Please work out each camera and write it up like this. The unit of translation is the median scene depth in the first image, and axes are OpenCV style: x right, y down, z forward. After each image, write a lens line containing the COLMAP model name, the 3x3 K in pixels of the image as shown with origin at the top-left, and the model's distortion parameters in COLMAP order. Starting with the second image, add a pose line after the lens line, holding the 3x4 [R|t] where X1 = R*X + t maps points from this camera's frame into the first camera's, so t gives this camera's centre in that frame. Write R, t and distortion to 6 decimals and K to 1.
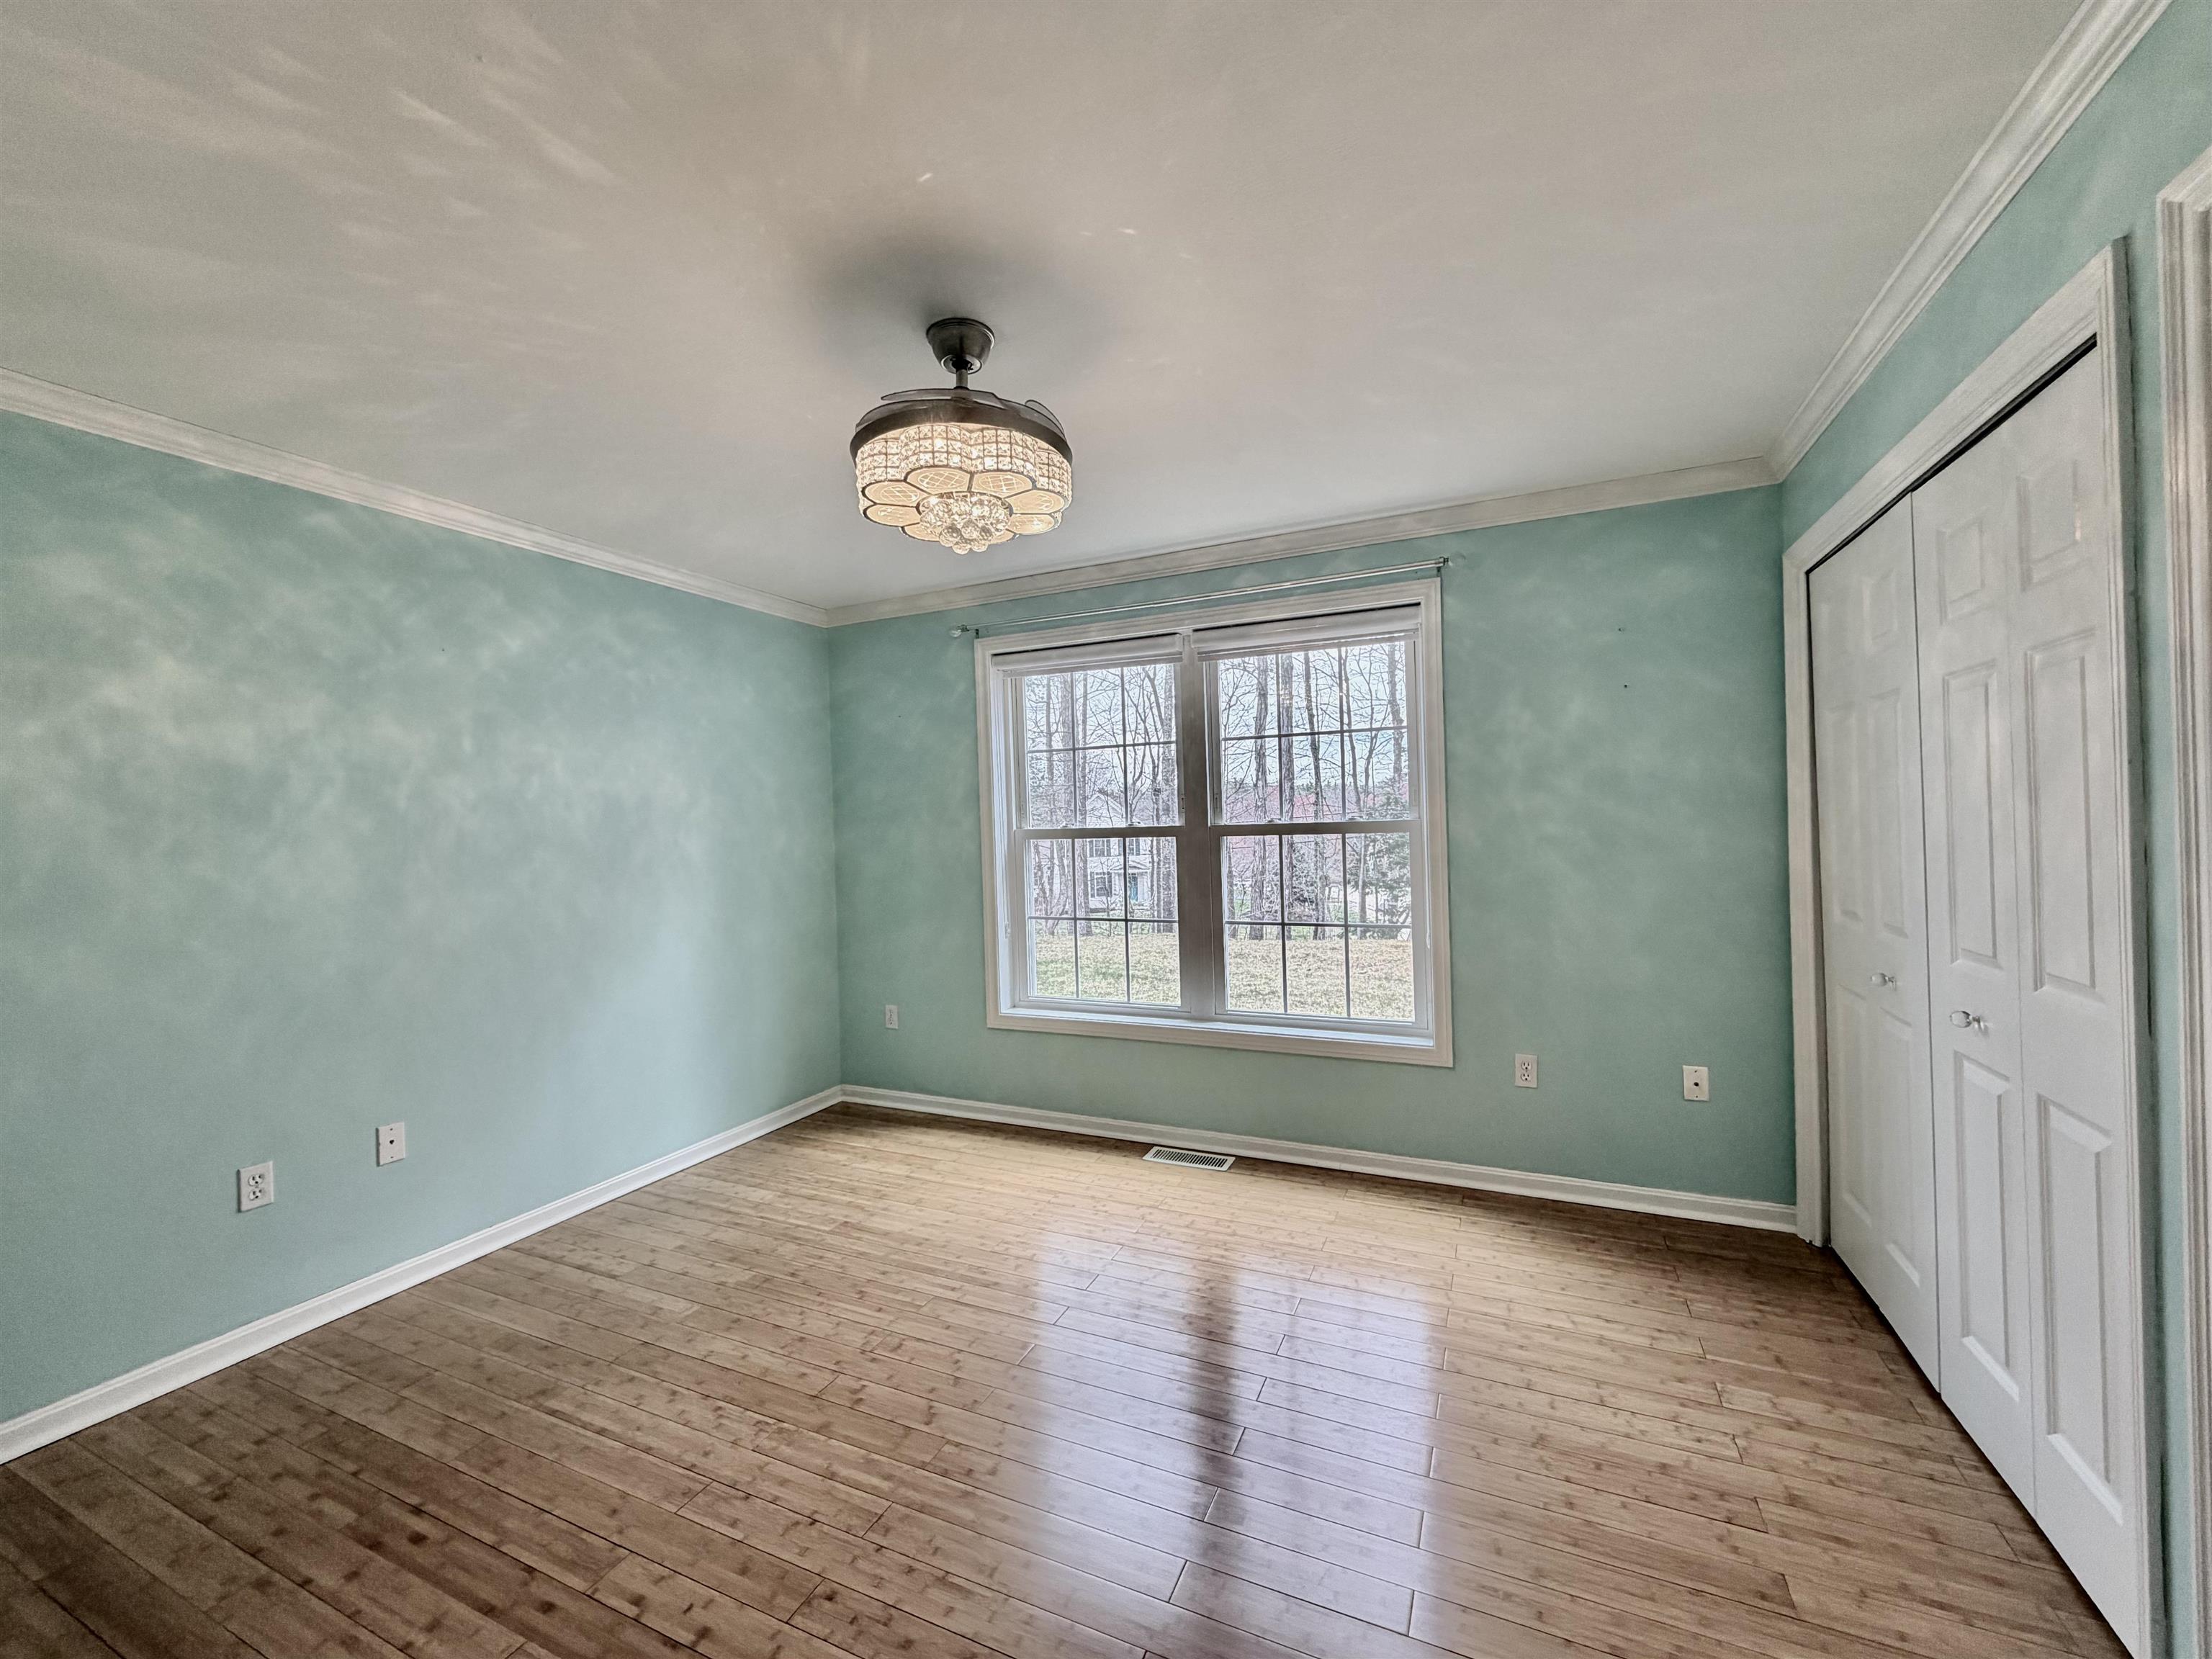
lens RADIAL K [[887.7, 0, 1099.7], [0, 887.7, 825.2], [0, 0, 1]] dist [0.001187, 0.000337]
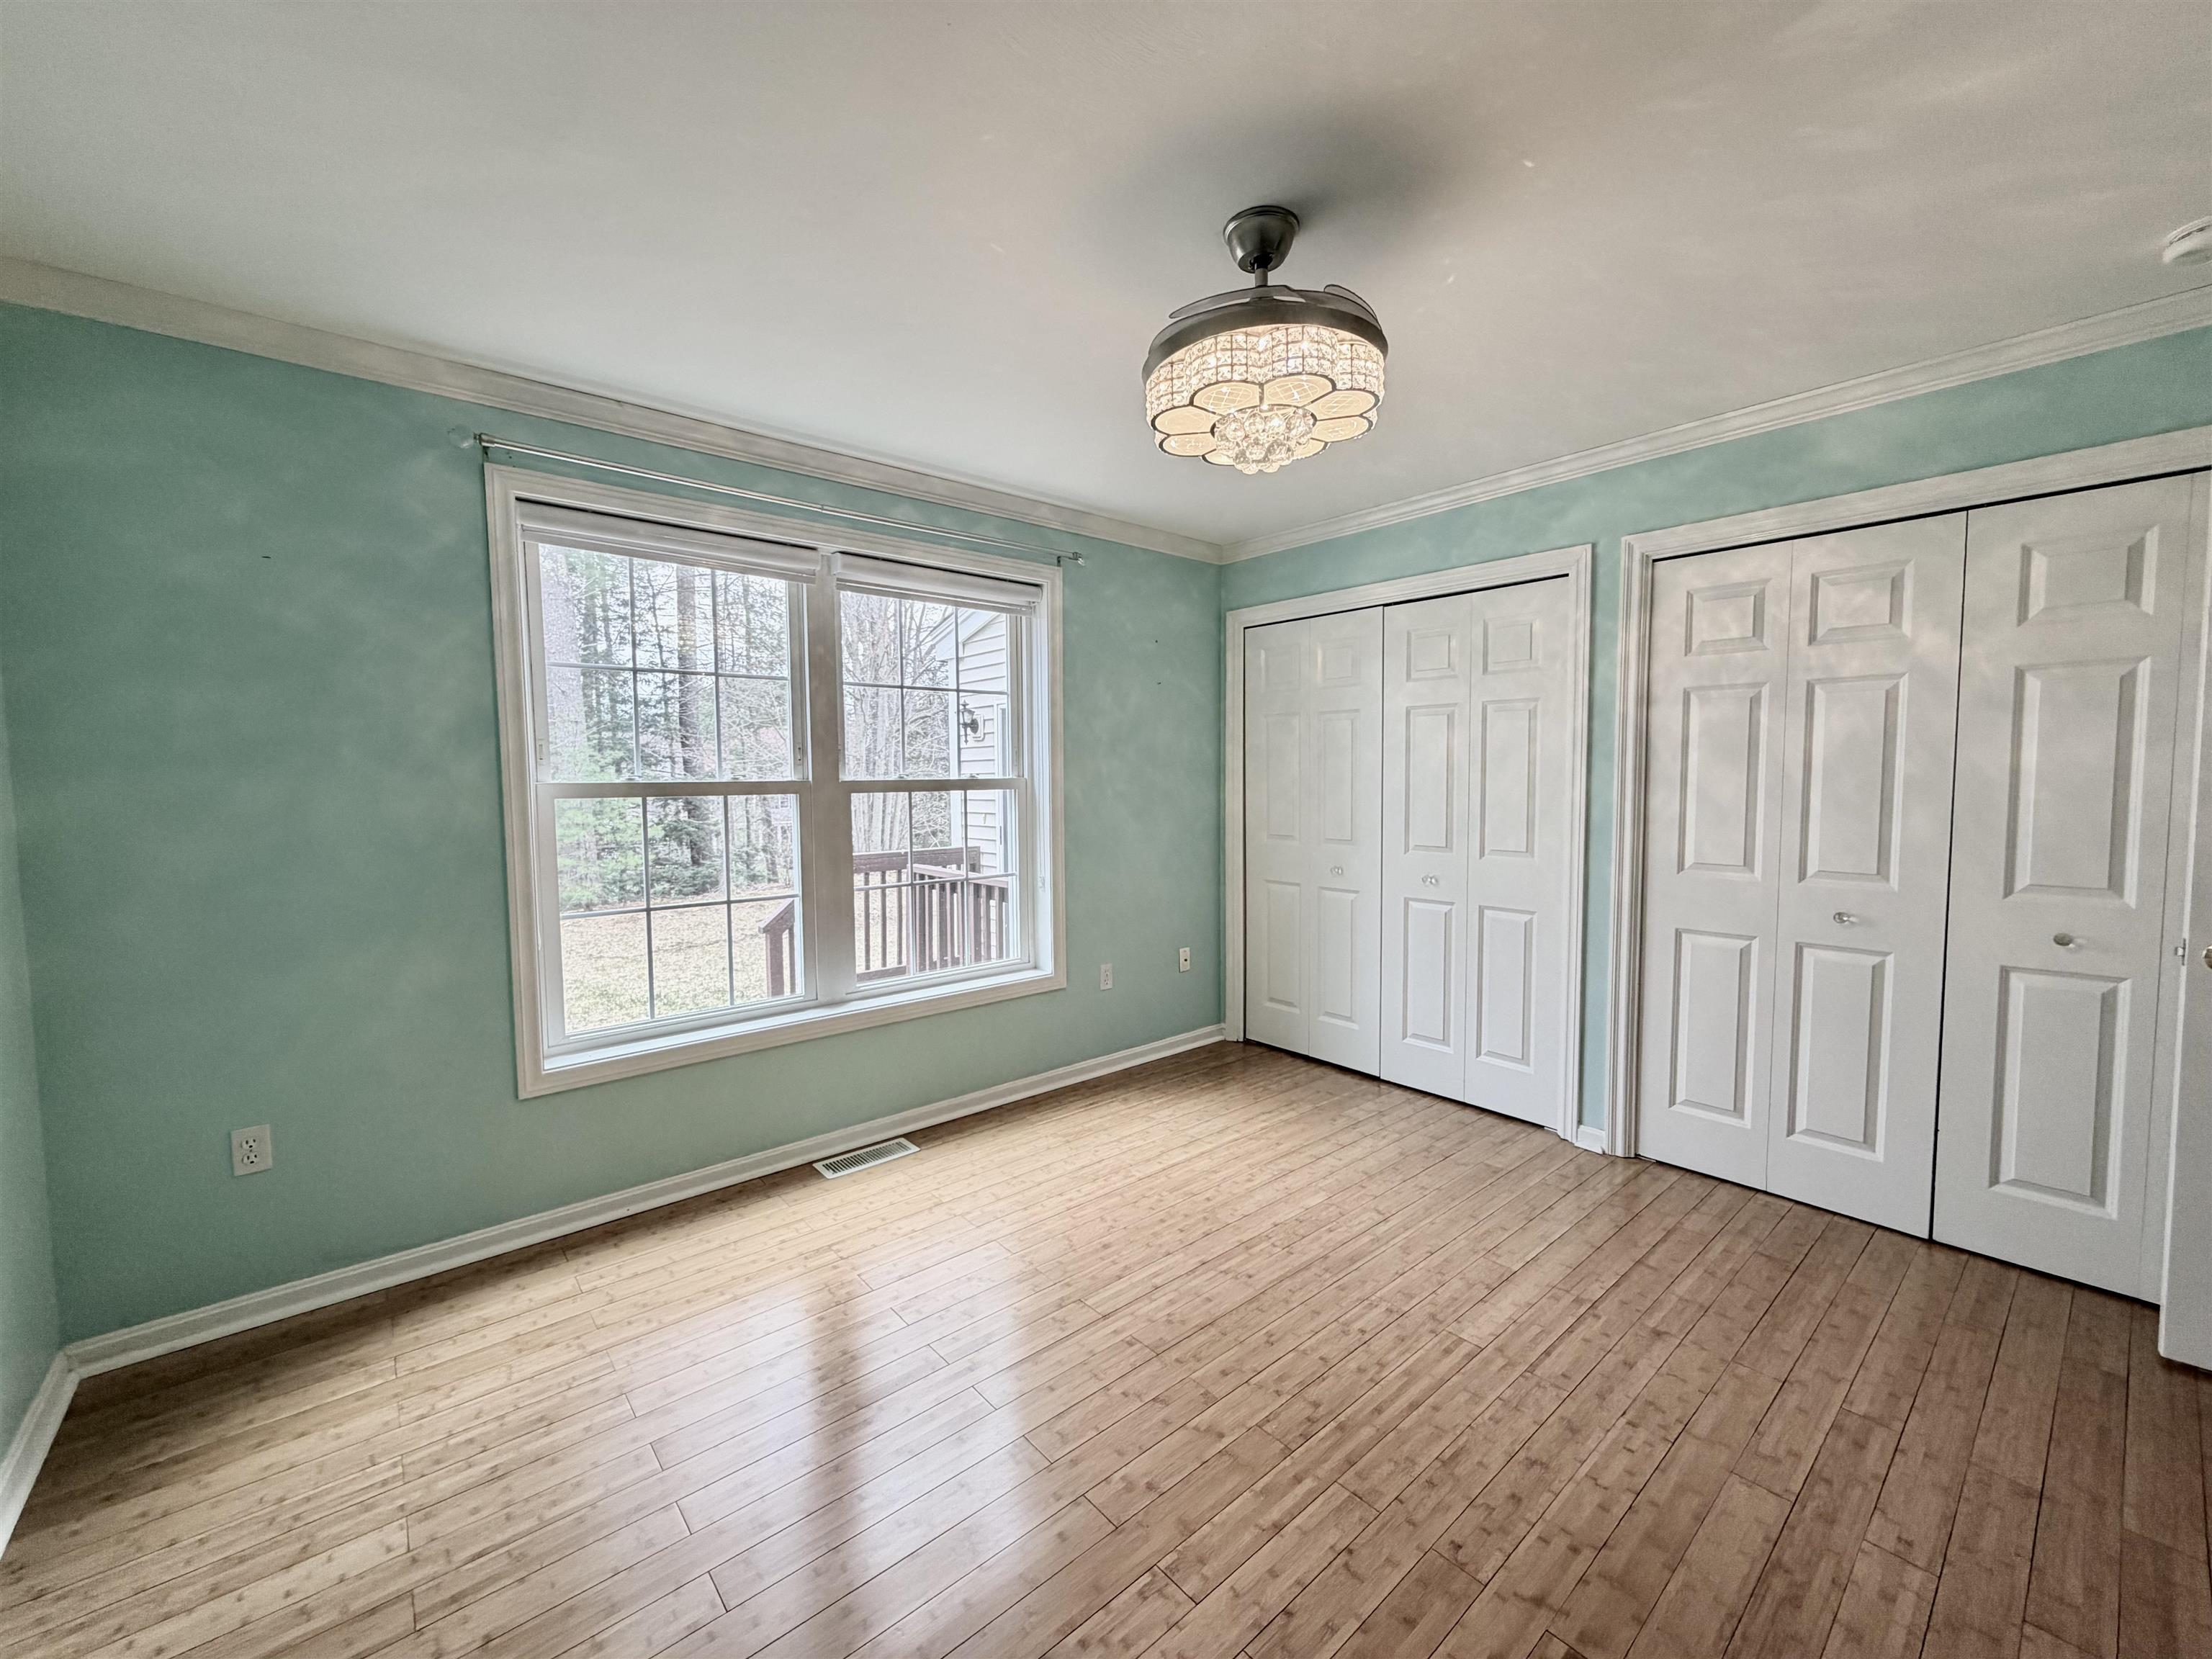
lens RADIAL K [[887.7, 0, 1101.0], [0, 887.7, 828.9], [0, 0, 1]] dist [0.001187, 0.000337]
pose [[0.415451, -0.034151, 0.908974, -0.643654], [-0.002587, 0.999247, 0.038725, 0.014594], [-0.909612, -0.018440, 0.415049, 0.462195]]
